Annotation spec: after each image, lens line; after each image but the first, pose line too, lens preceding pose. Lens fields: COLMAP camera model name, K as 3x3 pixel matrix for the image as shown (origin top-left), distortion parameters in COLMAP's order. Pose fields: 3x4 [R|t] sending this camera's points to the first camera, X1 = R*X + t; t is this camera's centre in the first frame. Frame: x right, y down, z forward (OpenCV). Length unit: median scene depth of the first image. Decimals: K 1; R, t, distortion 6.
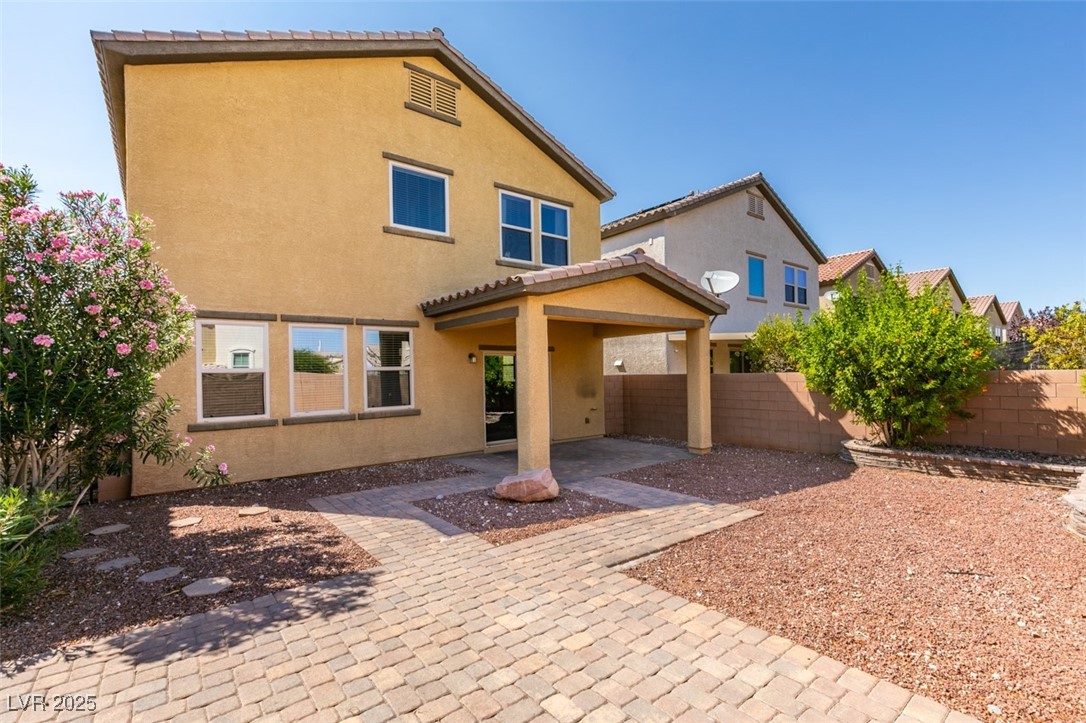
lens RADIAL K [[484.4, 0, 541.8], [0, 484.4, 367.5], [0, 0, 1]] dist [0.004272, 0.000264]
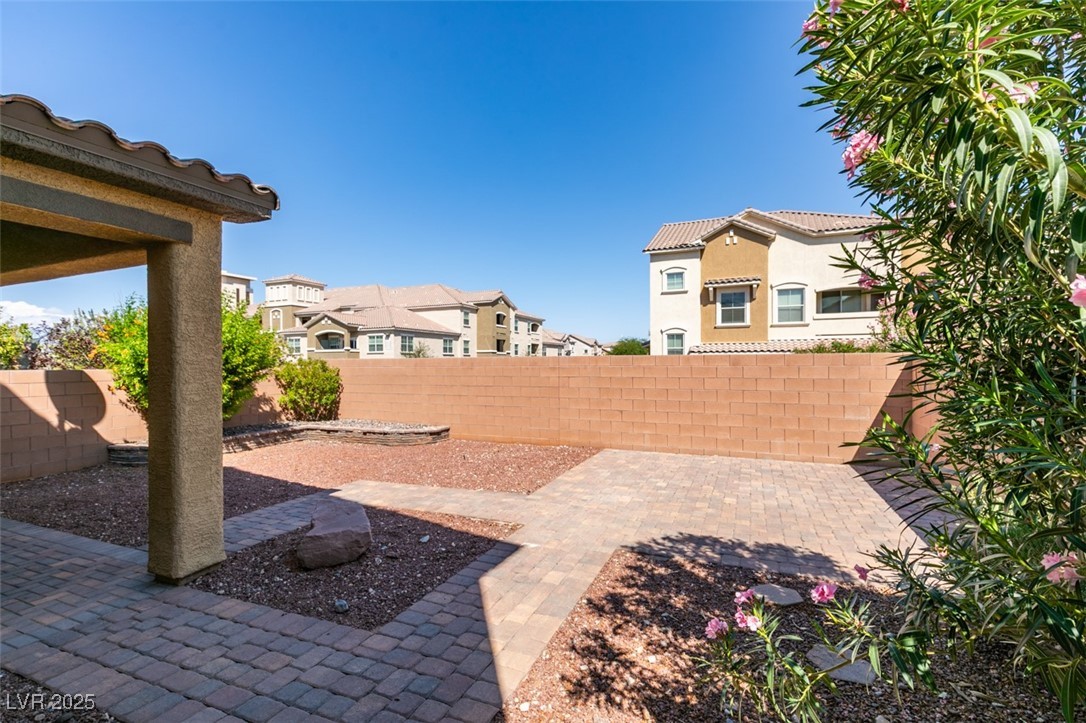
lens RADIAL K [[484.4, 0, 545.3], [0, 484.4, 362.1], [0, 0, 1]] dist [0.004272, 0.000264]
pose [[-0.478079, 0.023309, 0.878007, -0.631189], [0.004783, 0.999702, -0.023935, 0.026329], [-0.878304, -0.007243, -0.478048, 0.887340]]
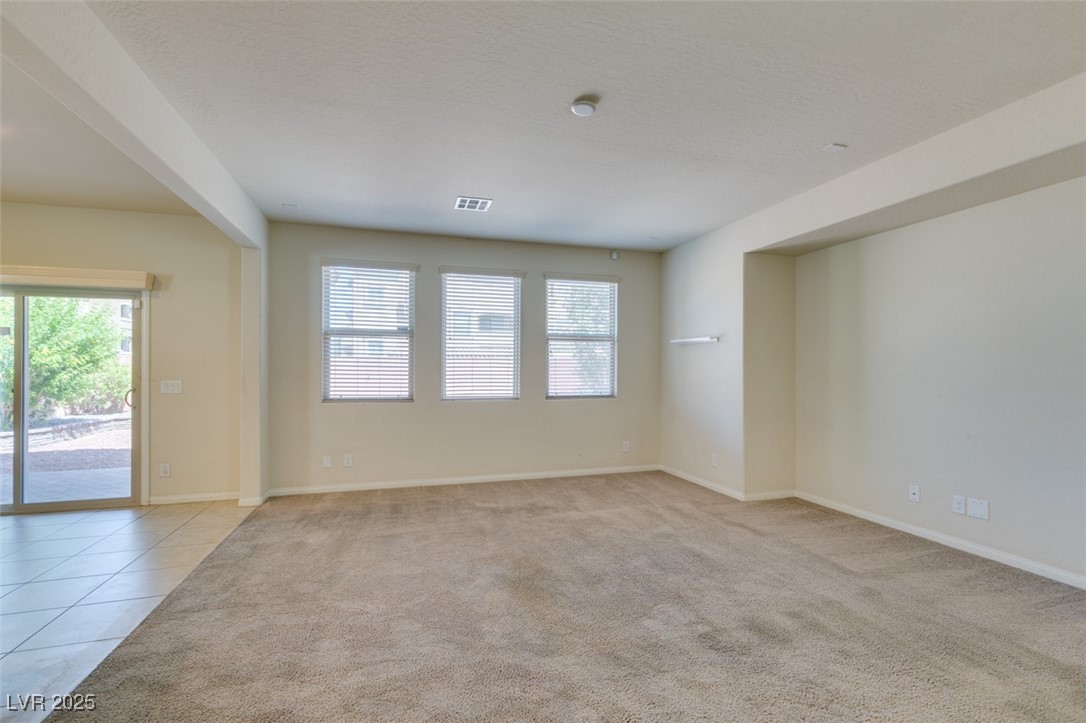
lens RADIAL K [[487.2, 0, 541.9], [0, 487.2, 367.3], [0, 0, 1]] dist [0.010564, -0.004229]
pose [[-0.928408, 0.016892, 0.371179, -0.851953], [0.010563, 0.999762, -0.019078, 0.062592], [-0.371413, -0.013791, -0.928365, 1.723811]]
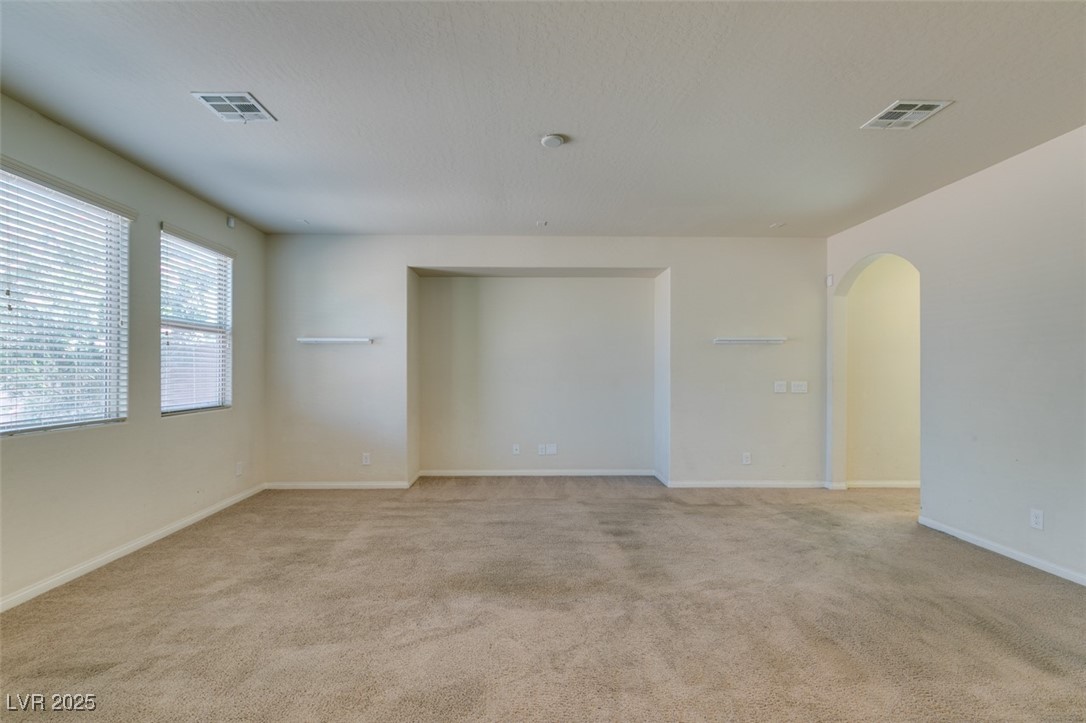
lens RADIAL K [[487.2, 0, 529.9], [0, 487.2, 371.9], [0, 0, 1]] dist [0.010564, -0.004229]
pose [[-0.608478, 0.016981, -0.793389, -0.401399], [0.015752, 0.999833, 0.009318, 0.053783], [0.793415, -0.006828, -0.608643, 1.610721]]
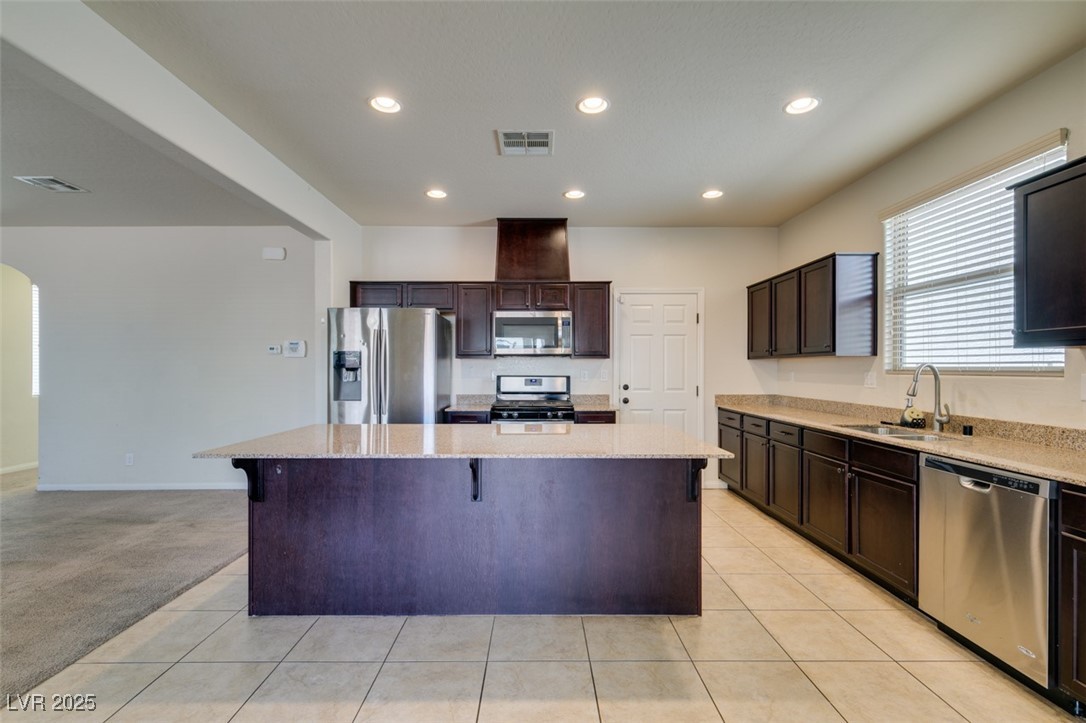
lens RADIAL K [[487.2, 0, 541.7], [0, 487.2, 366.6], [0, 0, 1]] dist [0.010564, -0.004229]
pose [[0.785231, 0.014178, -0.619041, -0.133432], [-0.004508, 0.999842, 0.017181, 0.049122], [0.619187, -0.010700, 0.785171, 1.520307]]
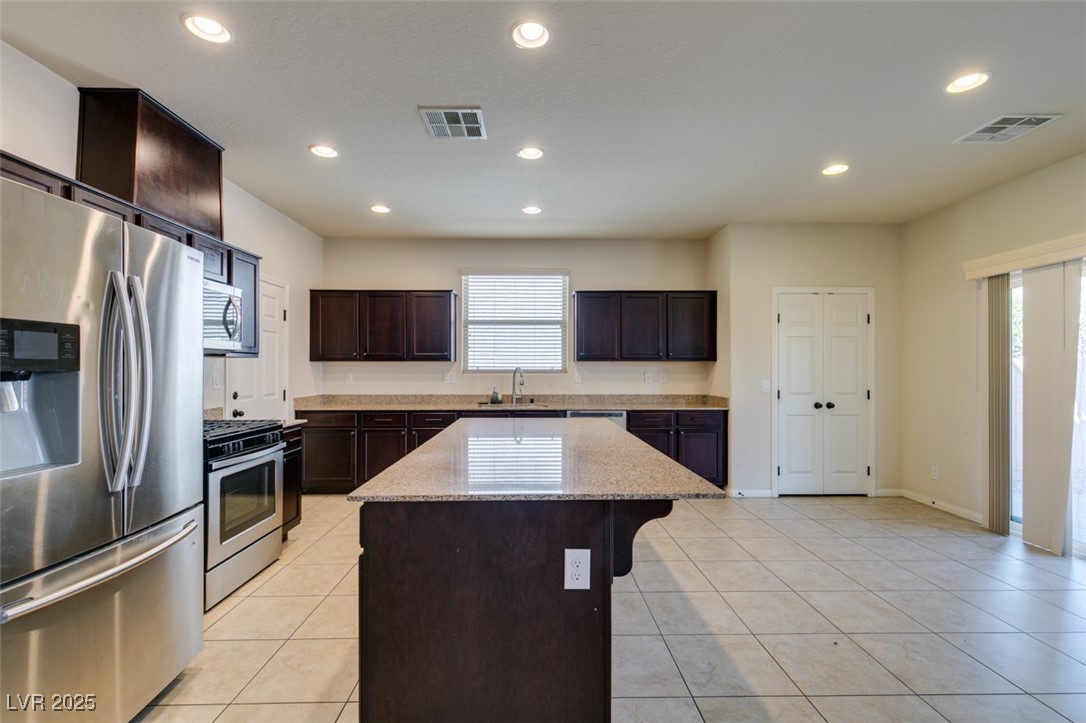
lens RADIAL K [[487.2, 0, 539.7], [0, 487.2, 366.7], [0, 0, 1]] dist [0.010564, -0.004229]
pose [[0.607909, 0.018404, 0.793793, -0.686317], [-0.018959, 0.999783, -0.008660, 0.056882], [-0.793780, -0.009785, 0.608126, 1.557308]]
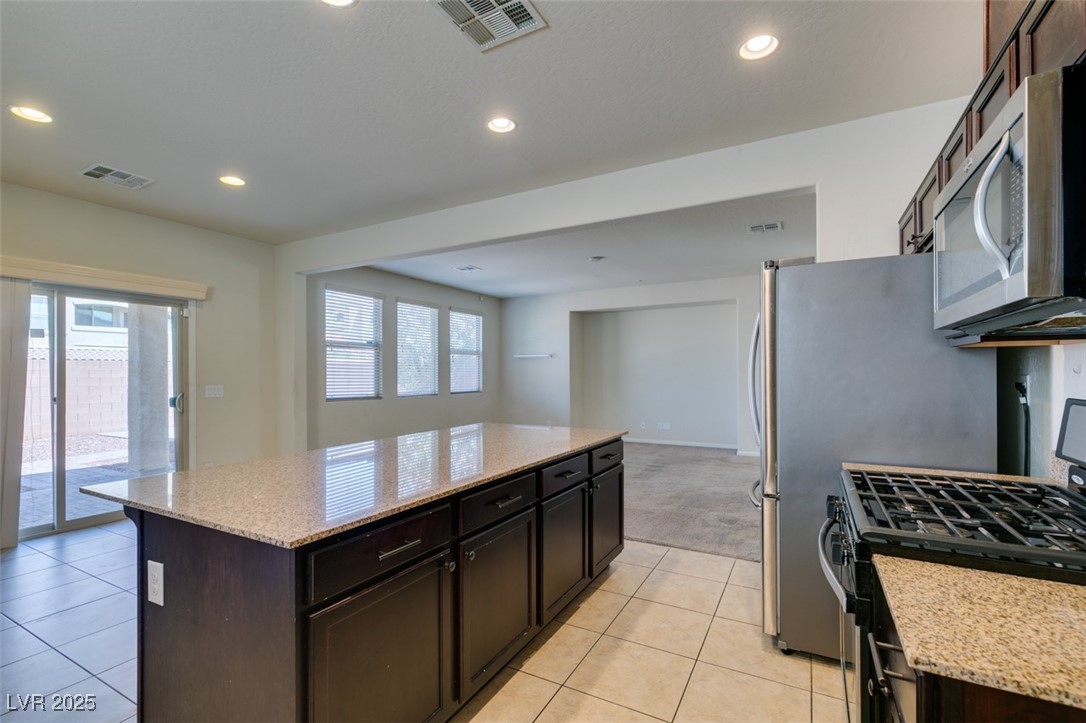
lens RADIAL K [[487.2, 0, 542.3], [0, 487.2, 370.5], [0, 0, 1]] dist [0.010564, -0.004229]
pose [[-0.923708, 0.017953, -0.382676, -0.337635], [0.022961, 0.999700, -0.008523, 0.058210], [0.382408, -0.016659, -0.923843, 2.115493]]
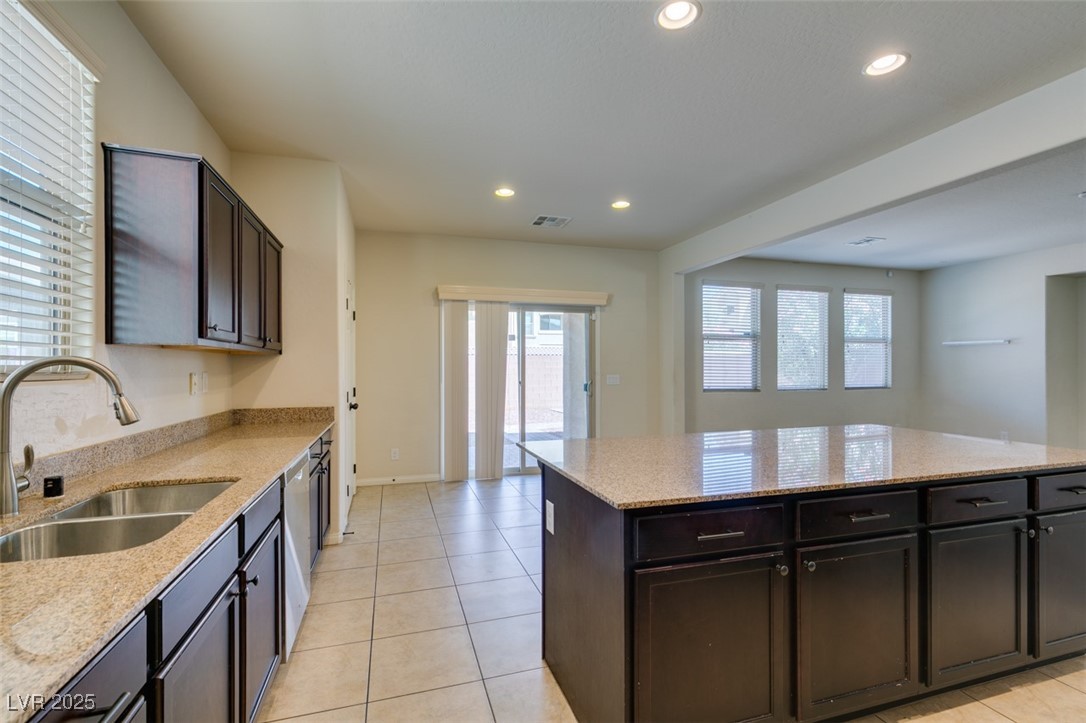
lens RADIAL K [[487.2, 0, 538.8], [0, 487.2, 364.0], [0, 0, 1]] dist [0.010564, -0.004229]
pose [[-0.929822, 0.018432, 0.367549, -0.362798], [0.012215, 0.999740, -0.019235, 0.058738], [-0.367808, -0.013396, -0.929805, 2.127255]]
